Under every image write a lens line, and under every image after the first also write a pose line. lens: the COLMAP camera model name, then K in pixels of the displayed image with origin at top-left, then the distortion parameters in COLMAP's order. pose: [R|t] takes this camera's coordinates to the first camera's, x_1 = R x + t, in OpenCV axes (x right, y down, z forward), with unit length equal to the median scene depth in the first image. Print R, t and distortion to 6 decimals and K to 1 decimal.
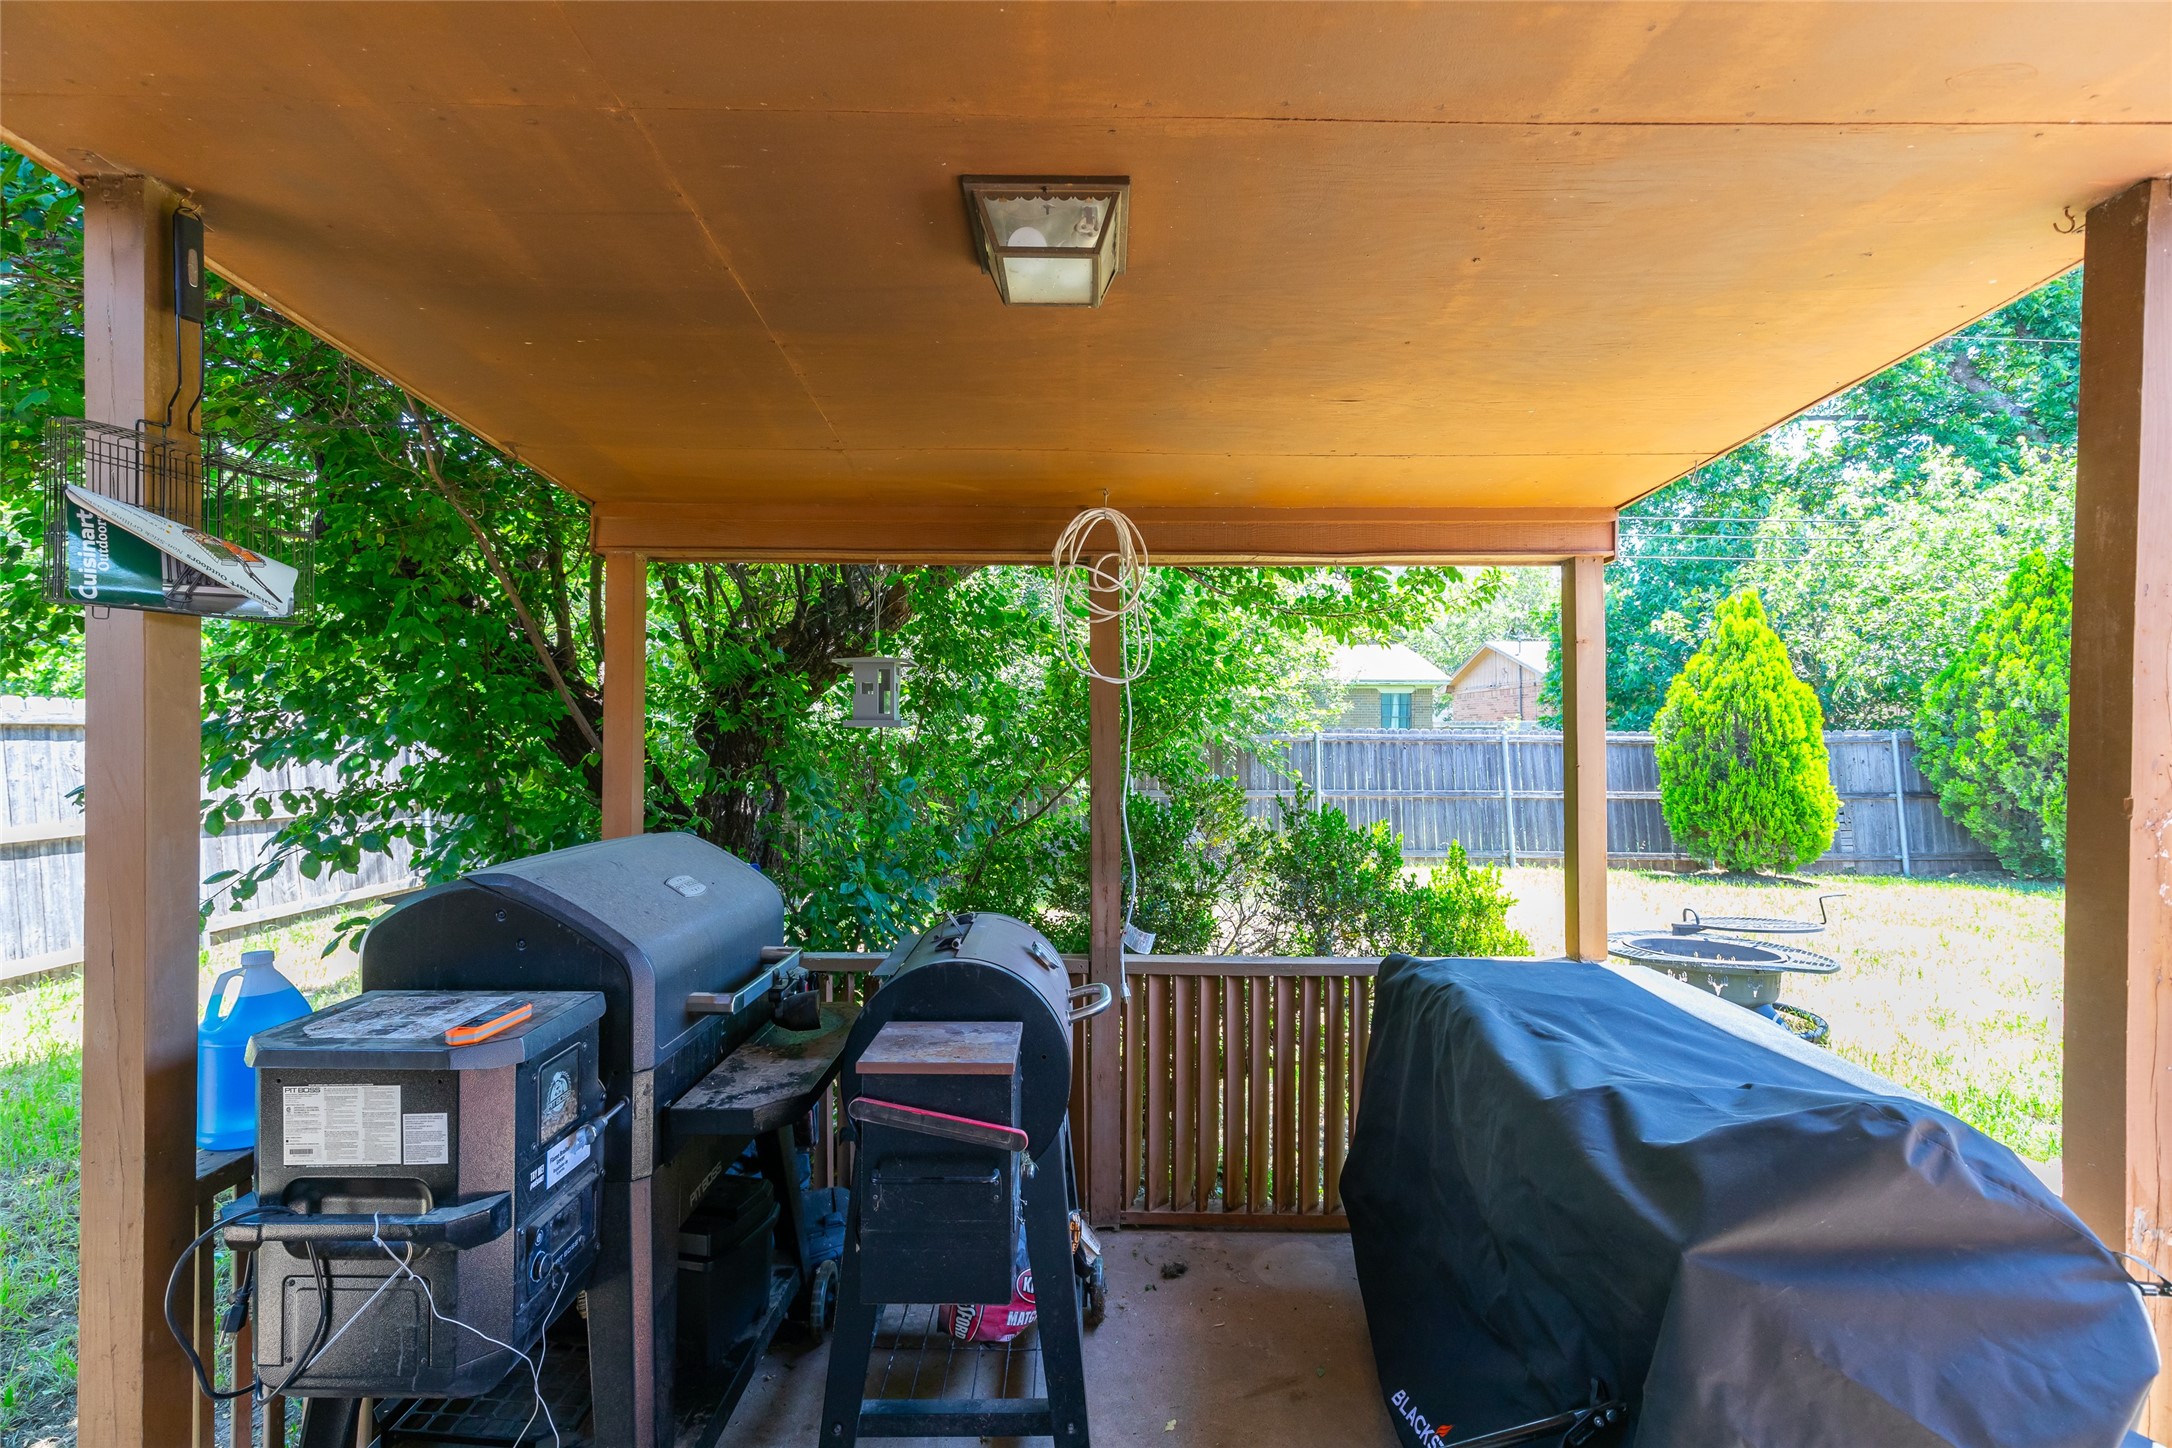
lens RADIAL K [[994.1, 0, 1093.0], [0, 994.1, 724.2], [0, 0, 1]] dist [0.004131, -0.001094]
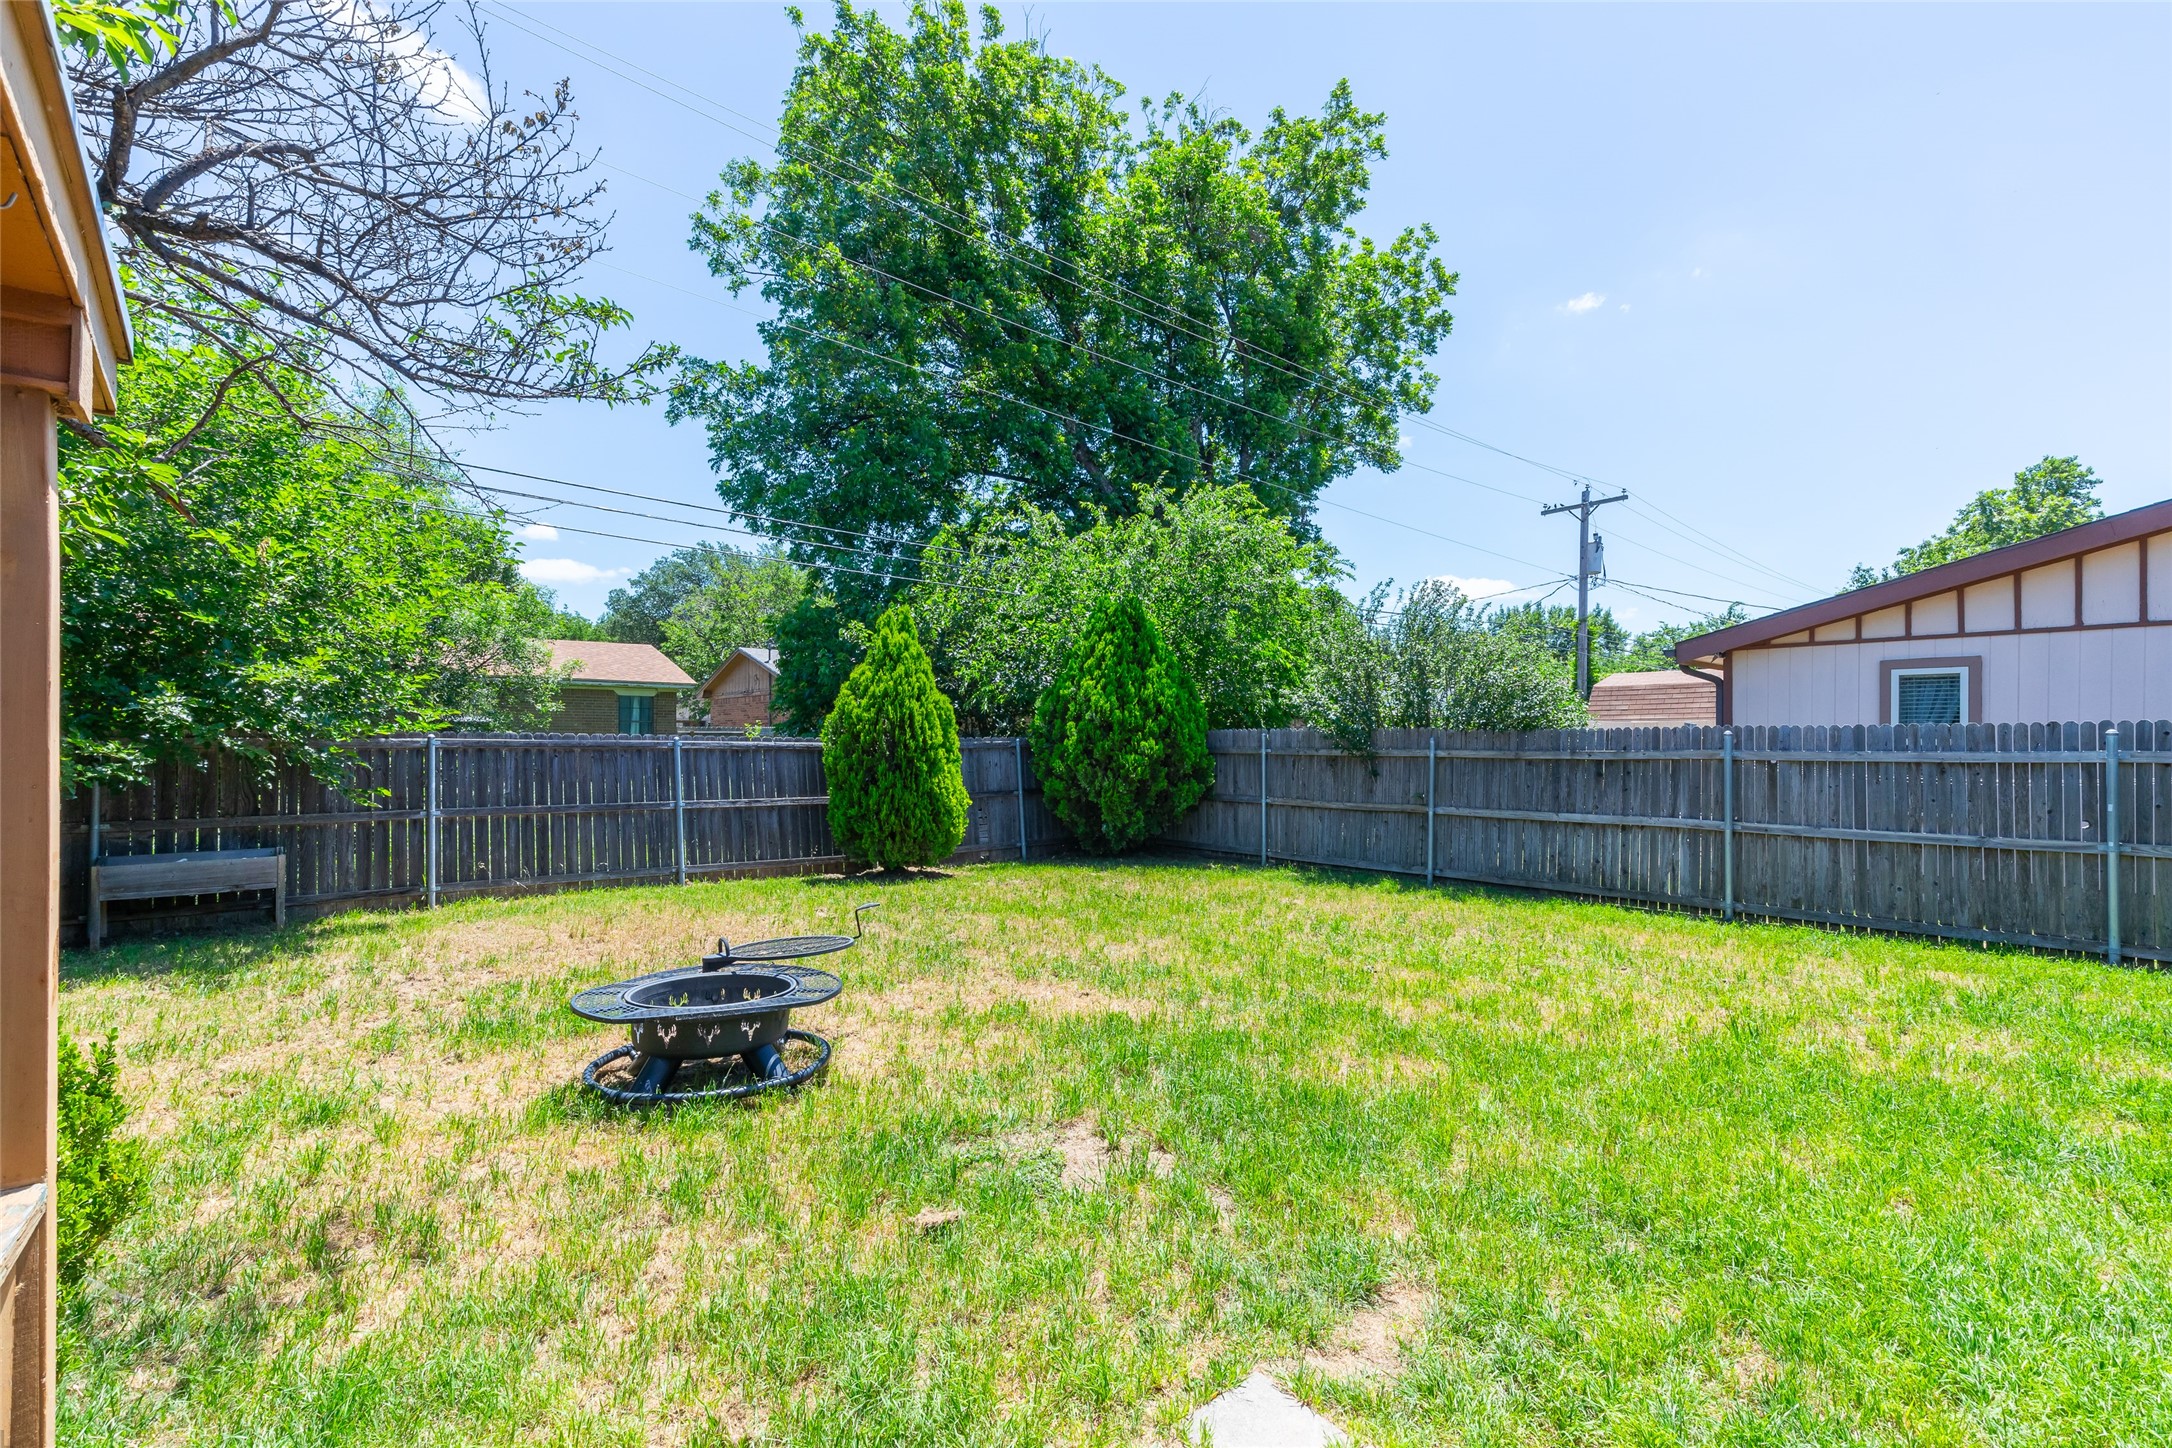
lens RADIAL K [[994.1, 0, 1087.7], [0, 994.1, 735.1], [0, 0, 1]] dist [0.004131, -0.001094]
pose [[0.762693, 0.005269, 0.646740, 0.121123], [-0.008422, 0.999963, 0.001785, 0.001029], [-0.646706, -0.006809, 0.762709, 0.055840]]
